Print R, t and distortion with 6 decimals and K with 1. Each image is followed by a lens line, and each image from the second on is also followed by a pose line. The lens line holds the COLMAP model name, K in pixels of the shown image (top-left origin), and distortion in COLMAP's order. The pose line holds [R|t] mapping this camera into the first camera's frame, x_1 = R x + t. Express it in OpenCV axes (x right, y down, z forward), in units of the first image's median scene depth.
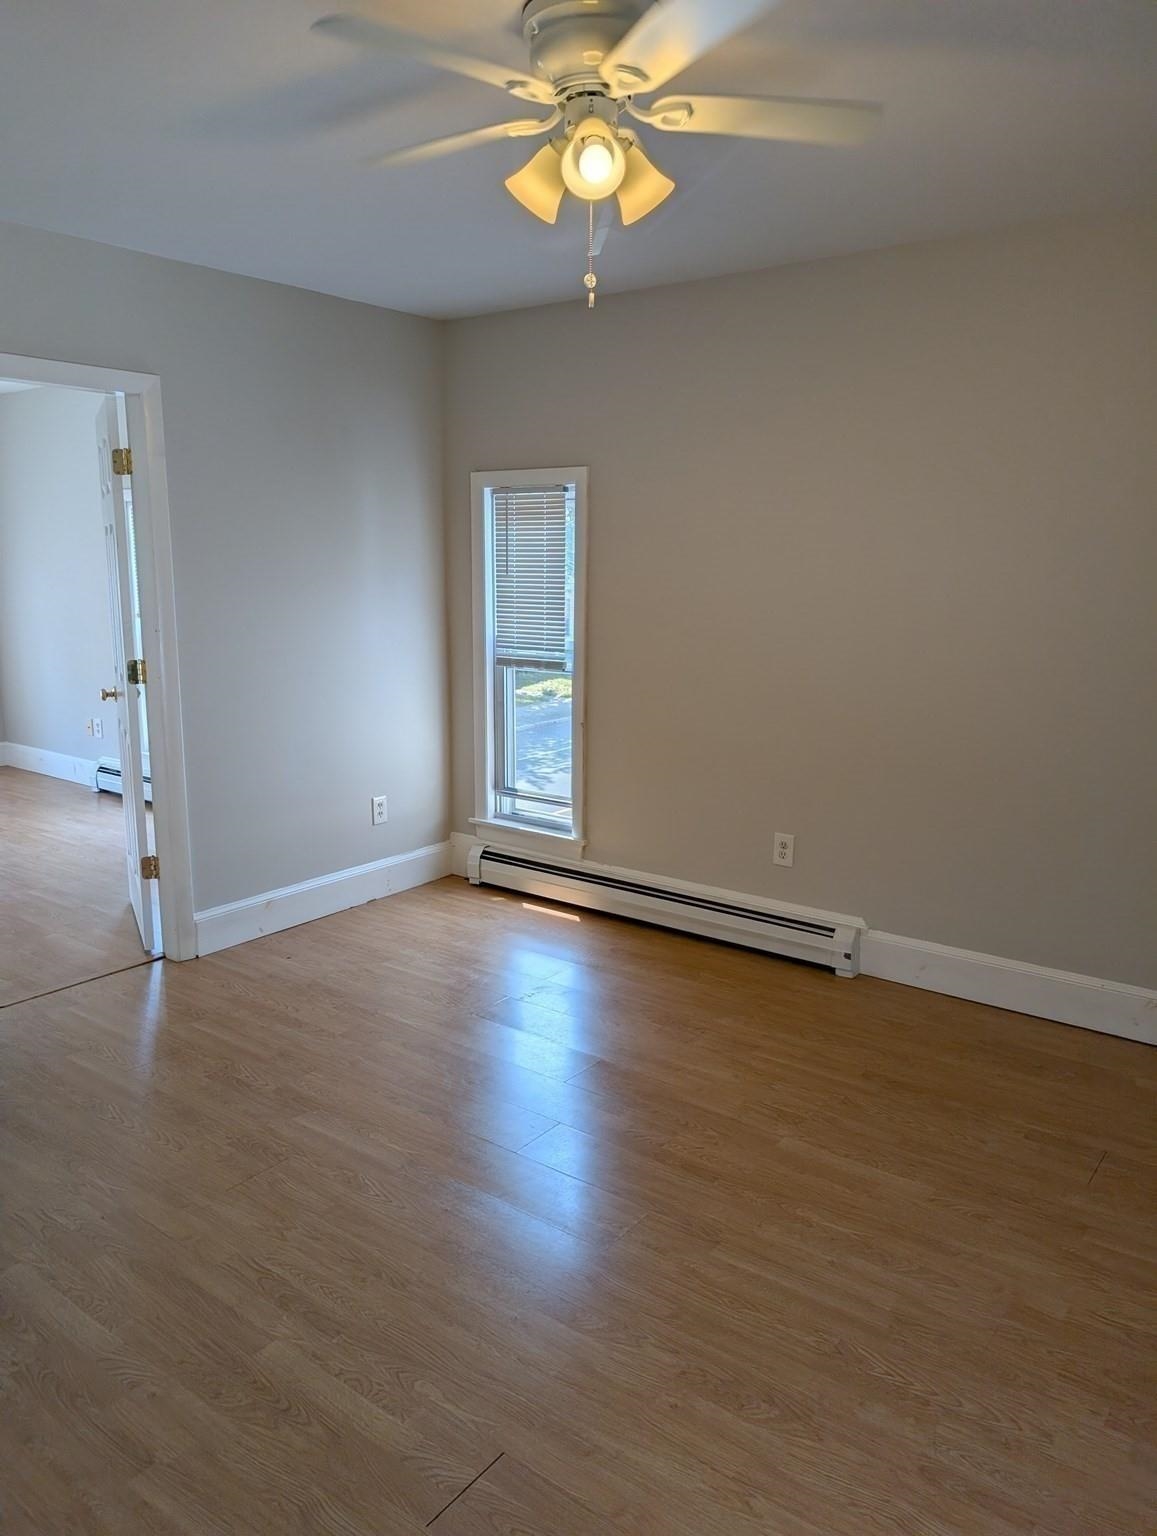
lens RADIAL K [[1117.5, 0, 585.1], [0, 1117.5, 765.6], [0, 0, 1]] dist [0.002332, -0.018030]
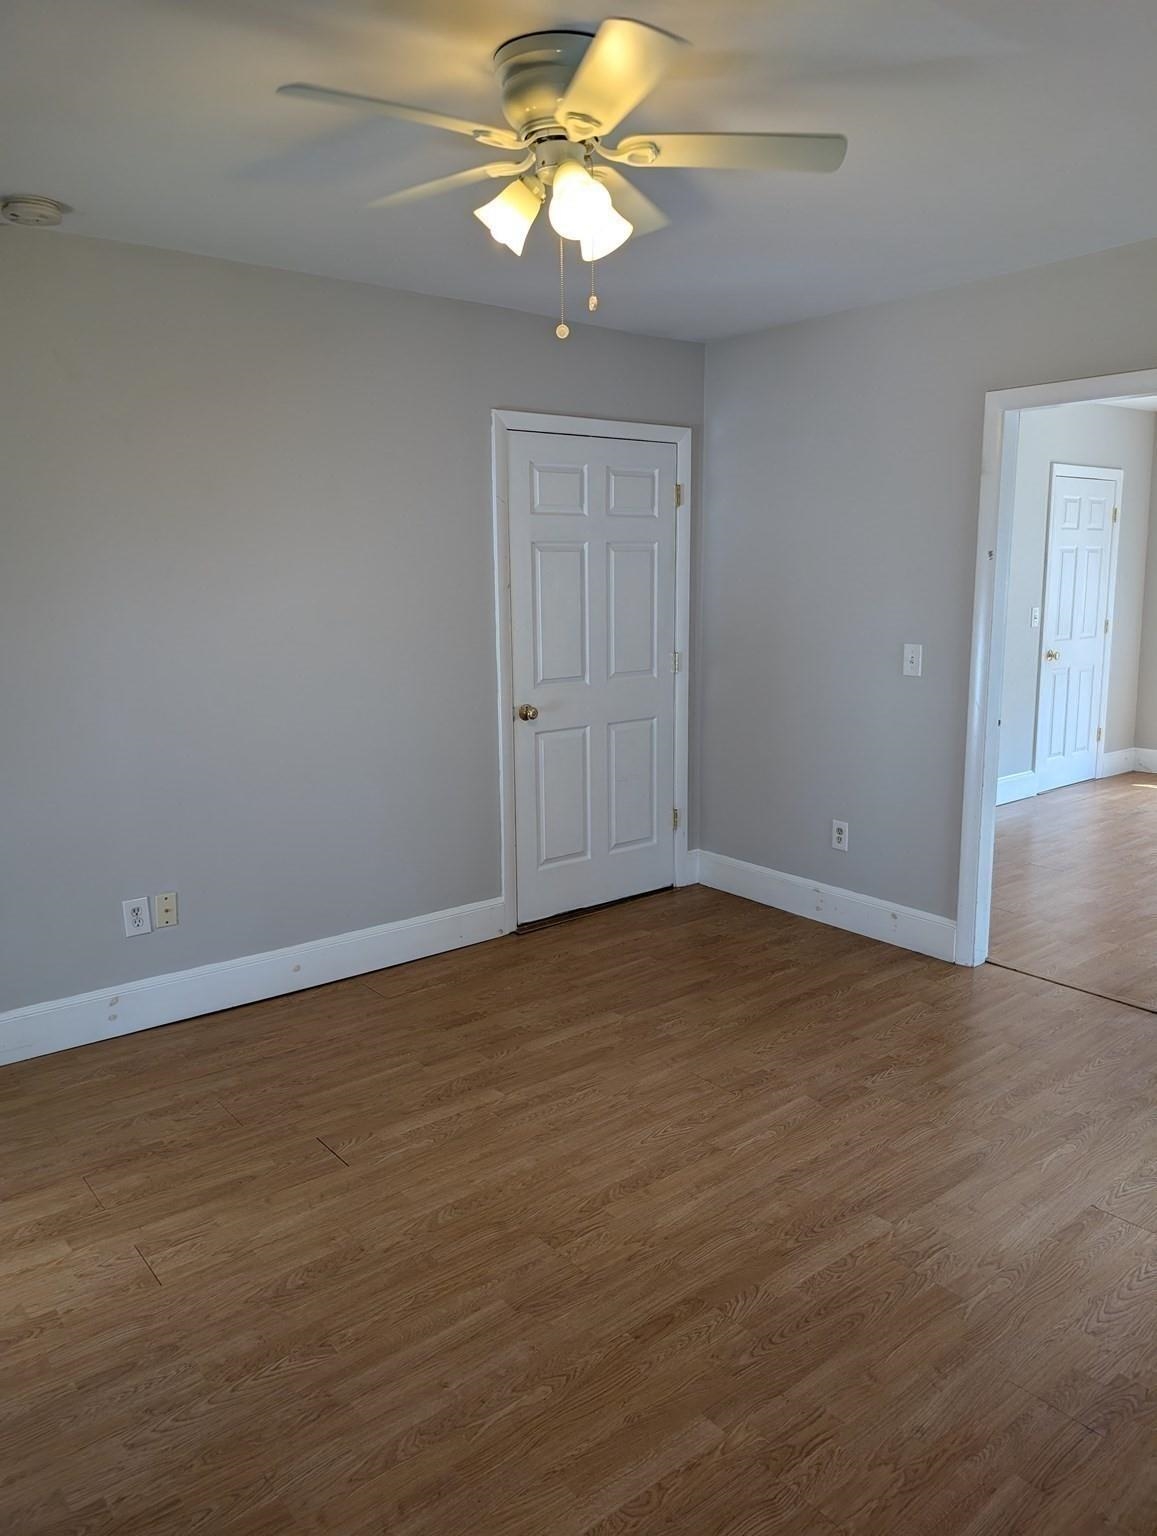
lens RADIAL K [[1117.5, 0, 585.1], [0, 1117.5, 765.6], [0, 0, 1]] dist [0.002332, -0.018030]
pose [[-0.250005, 0.173512, -0.952571, 1.076308], [-0.173472, 0.959867, 0.220370, -0.265358], [0.952578, 0.220338, -0.209872, 1.351232]]
